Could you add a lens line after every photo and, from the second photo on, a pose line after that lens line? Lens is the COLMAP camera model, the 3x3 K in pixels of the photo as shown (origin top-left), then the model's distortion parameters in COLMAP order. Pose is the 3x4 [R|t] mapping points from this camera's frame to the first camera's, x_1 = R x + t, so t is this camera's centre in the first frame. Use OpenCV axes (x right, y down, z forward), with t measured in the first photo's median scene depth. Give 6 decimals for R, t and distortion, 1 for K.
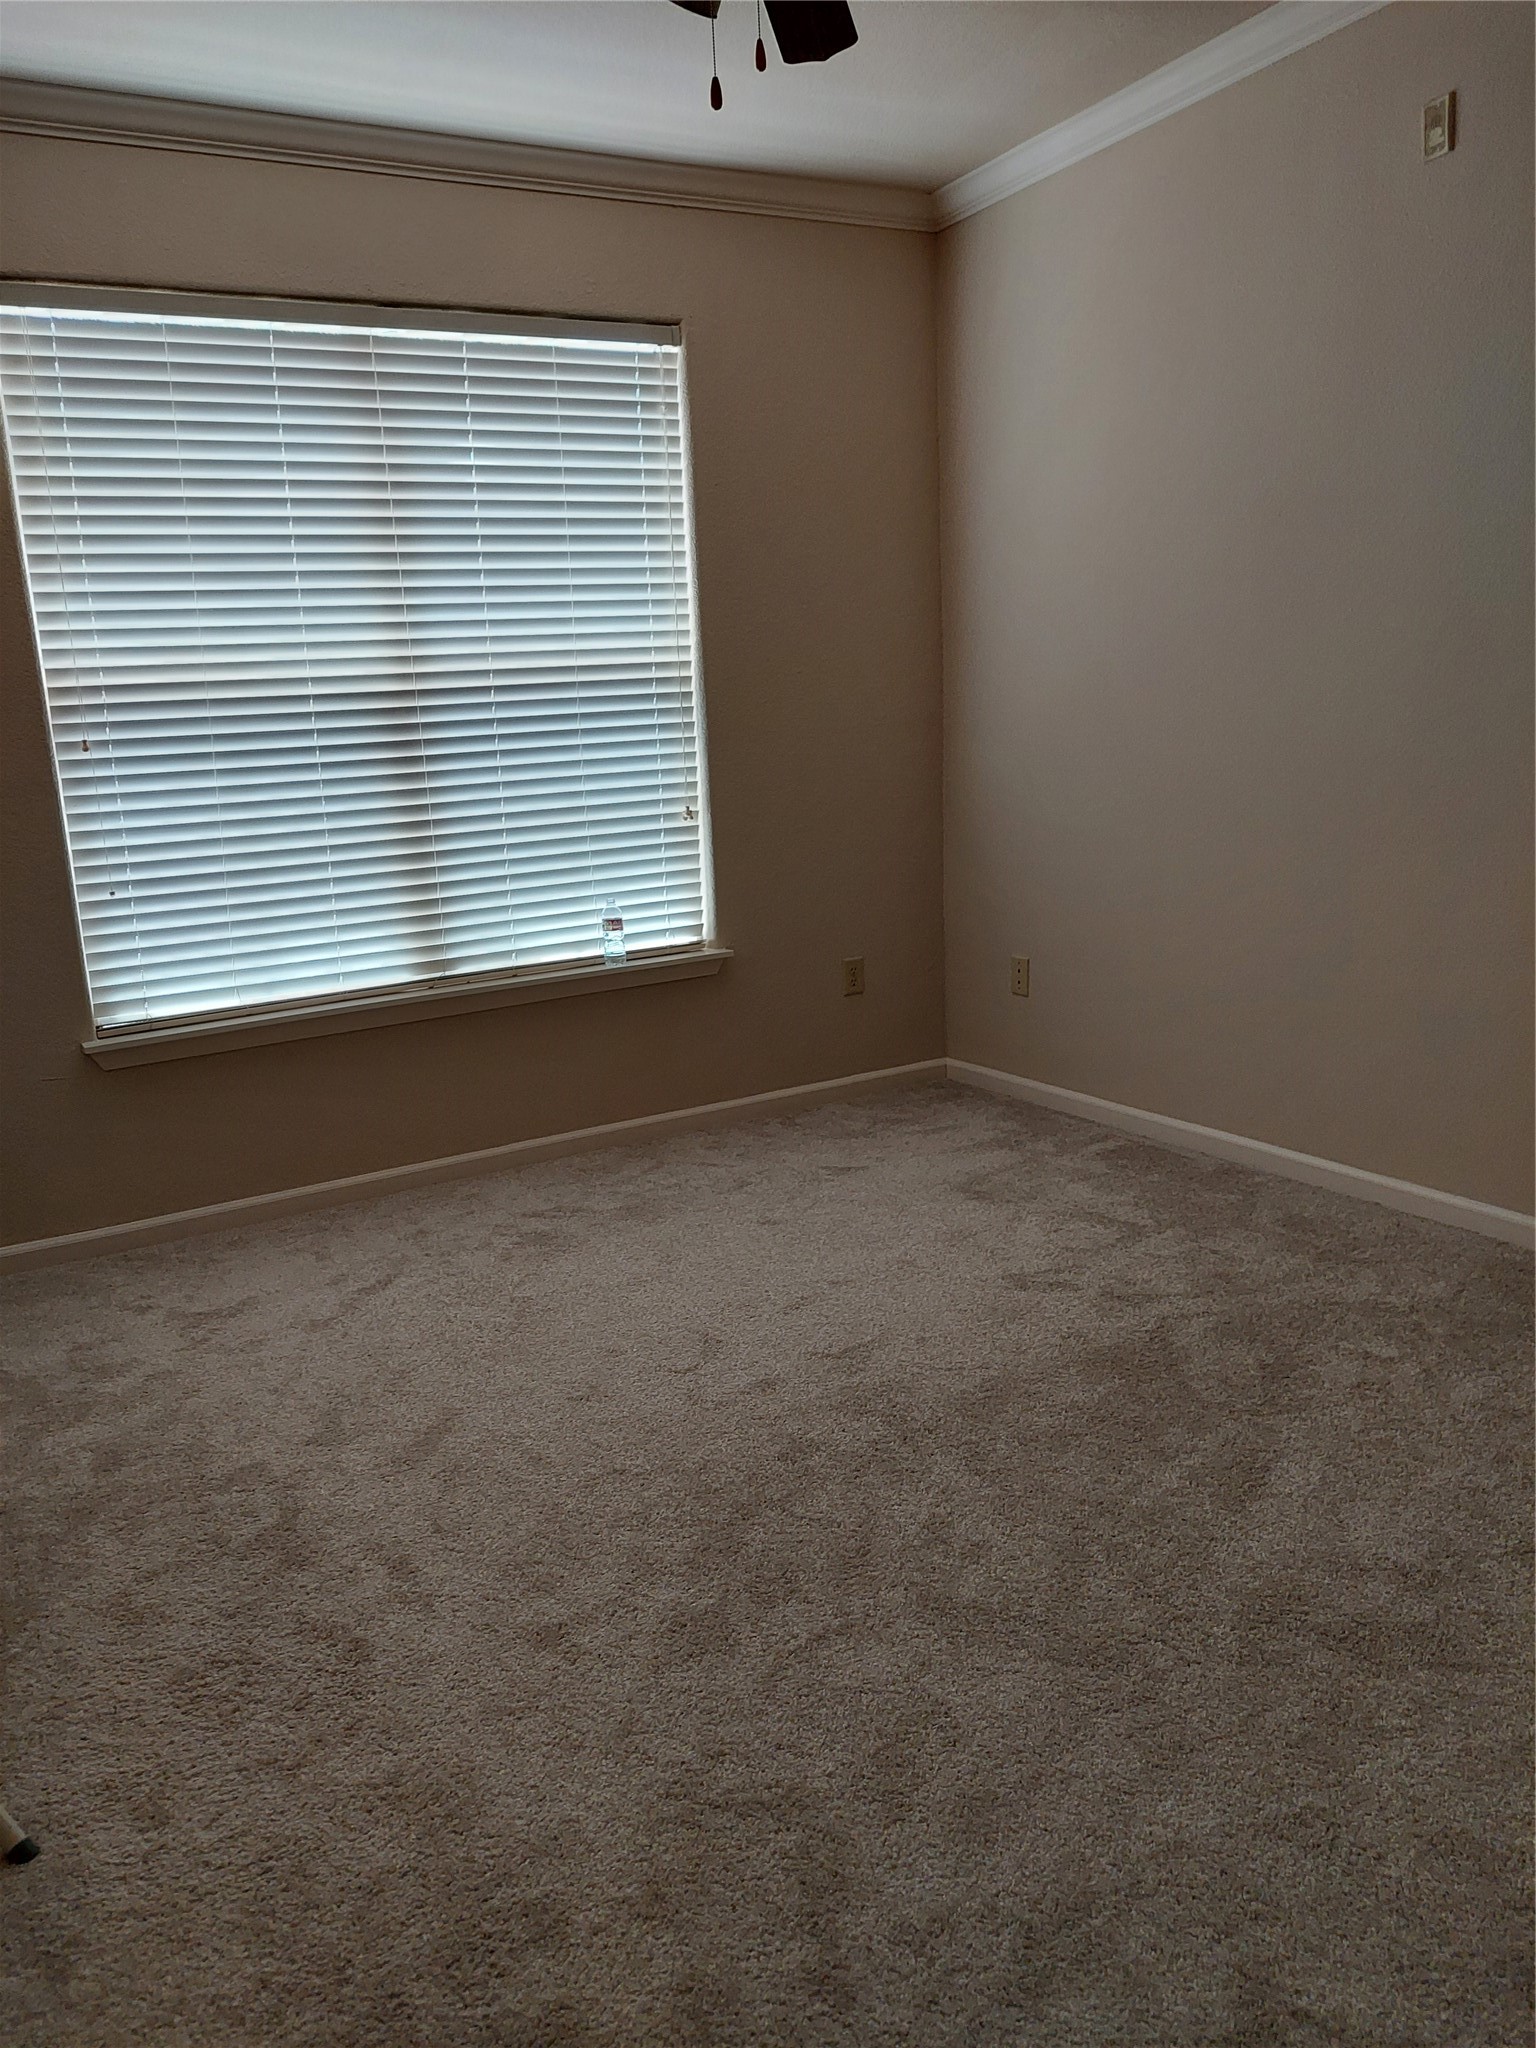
lens RADIAL K [[1475.2, 0, 718.1], [0, 1475.2, 1065.3], [0, 0, 1]] dist [0.032019, -0.037118]
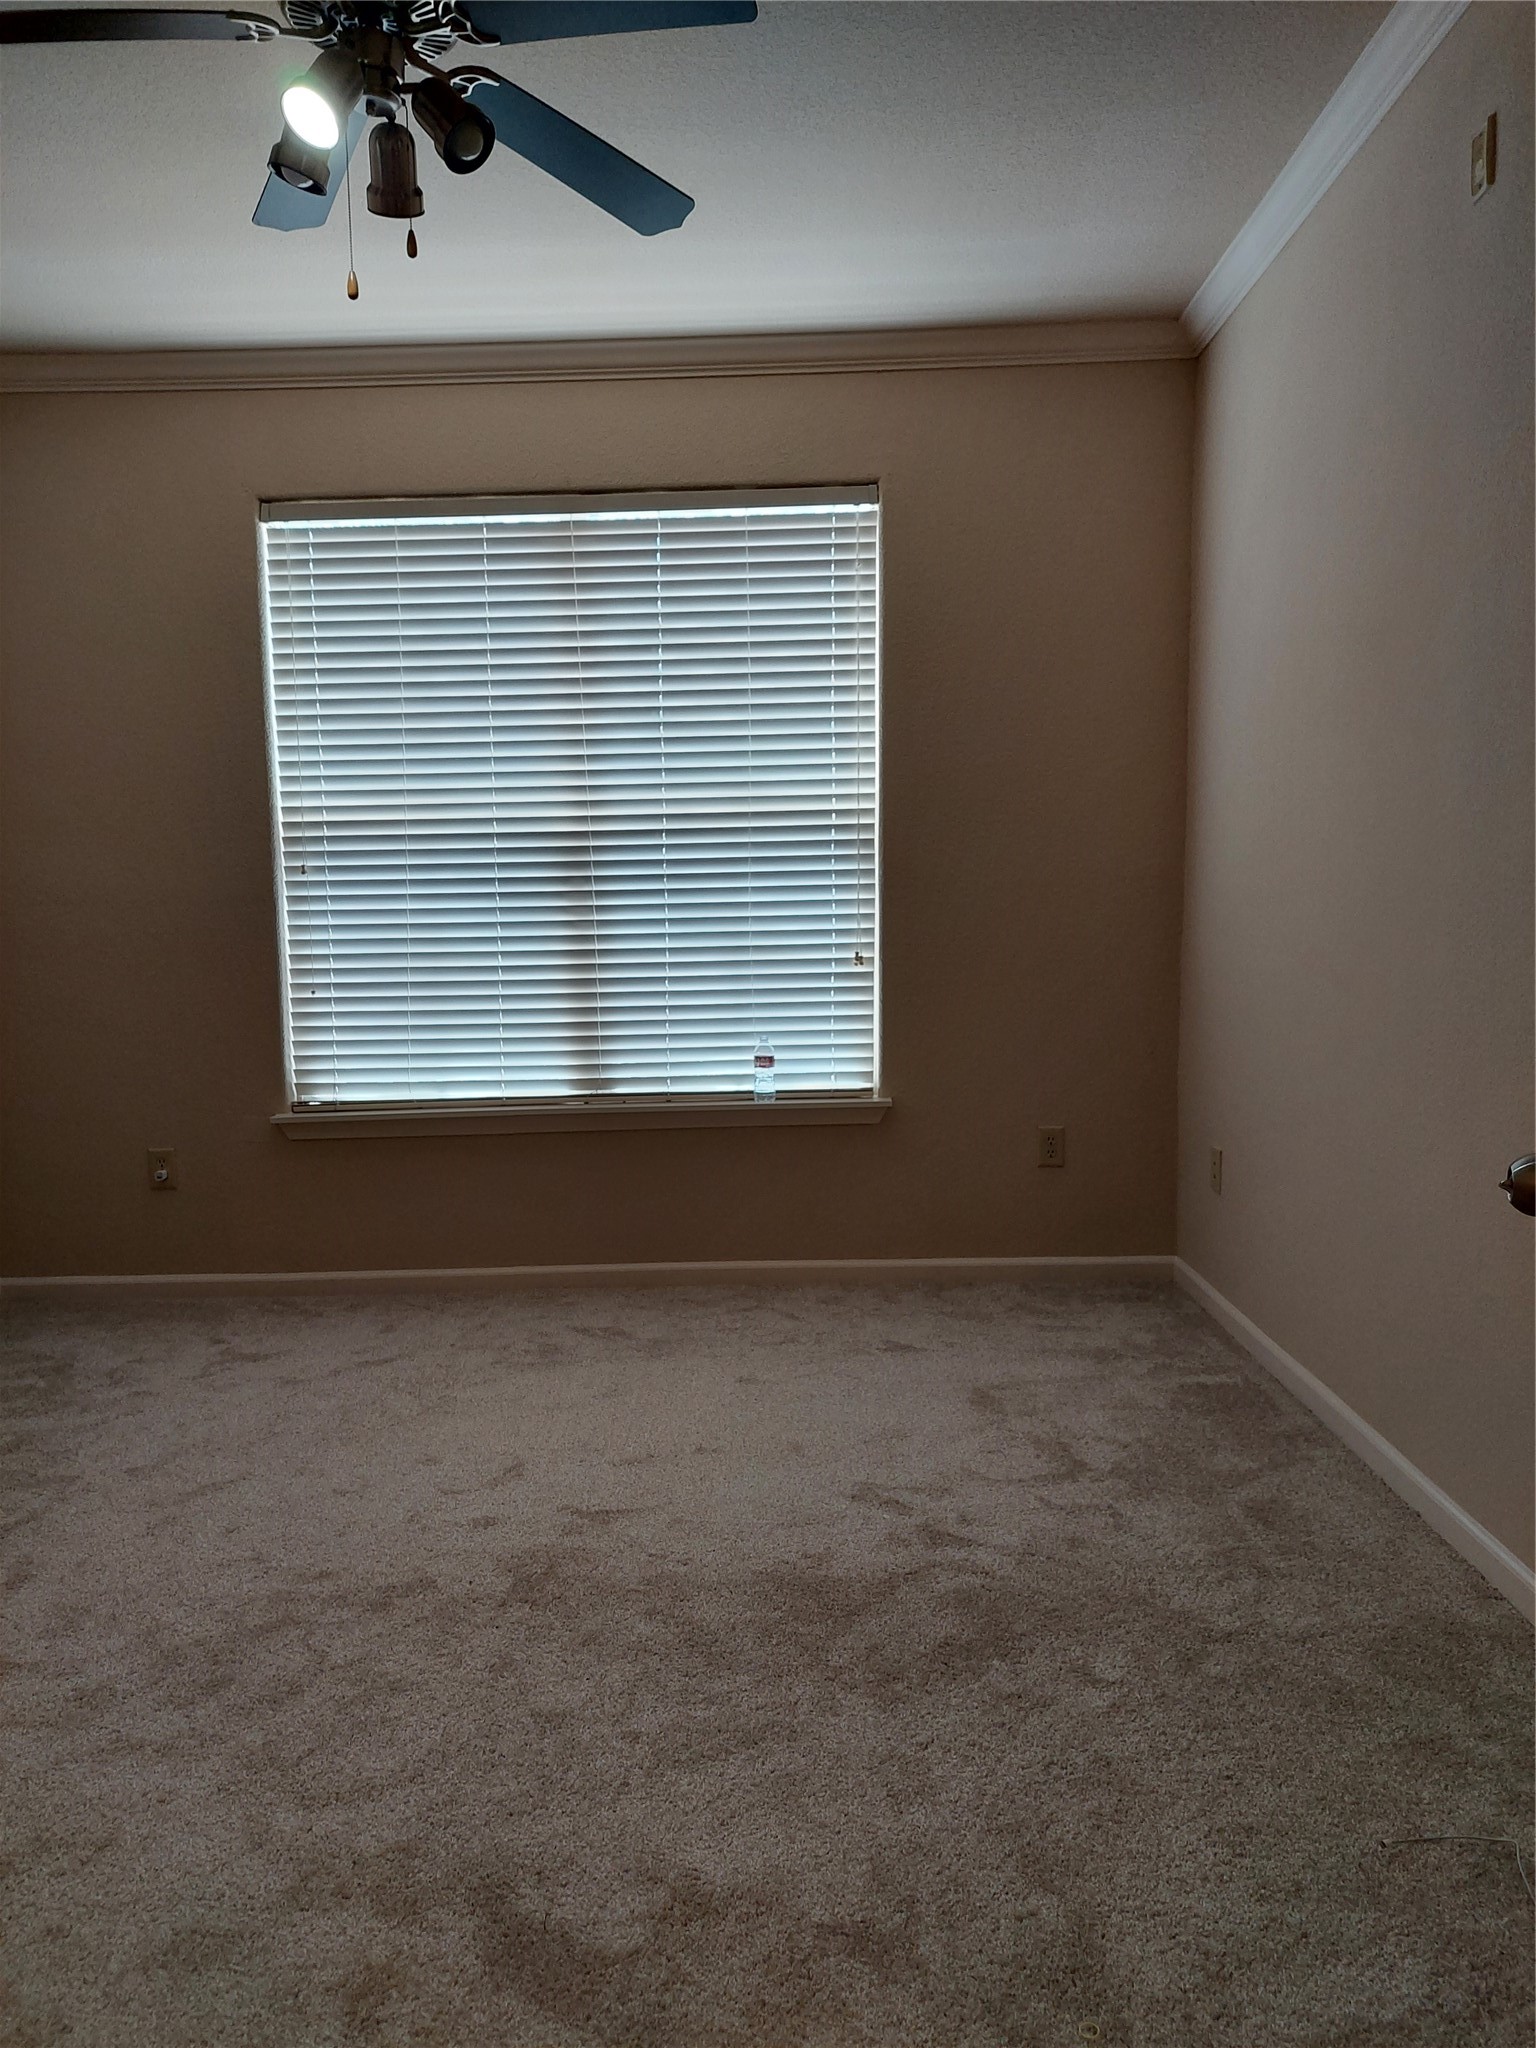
lens RADIAL K [[1486.8, 0, 804.2], [0, 1486.8, 1066.9], [0, 0, 1]] dist [0.035057, -0.014560]
pose [[0.869088, 0.096589, -0.485136, 0.485462], [-0.143622, 0.987774, -0.060627, -0.038521], [0.473349, 0.122366, 0.872335, 0.141290]]
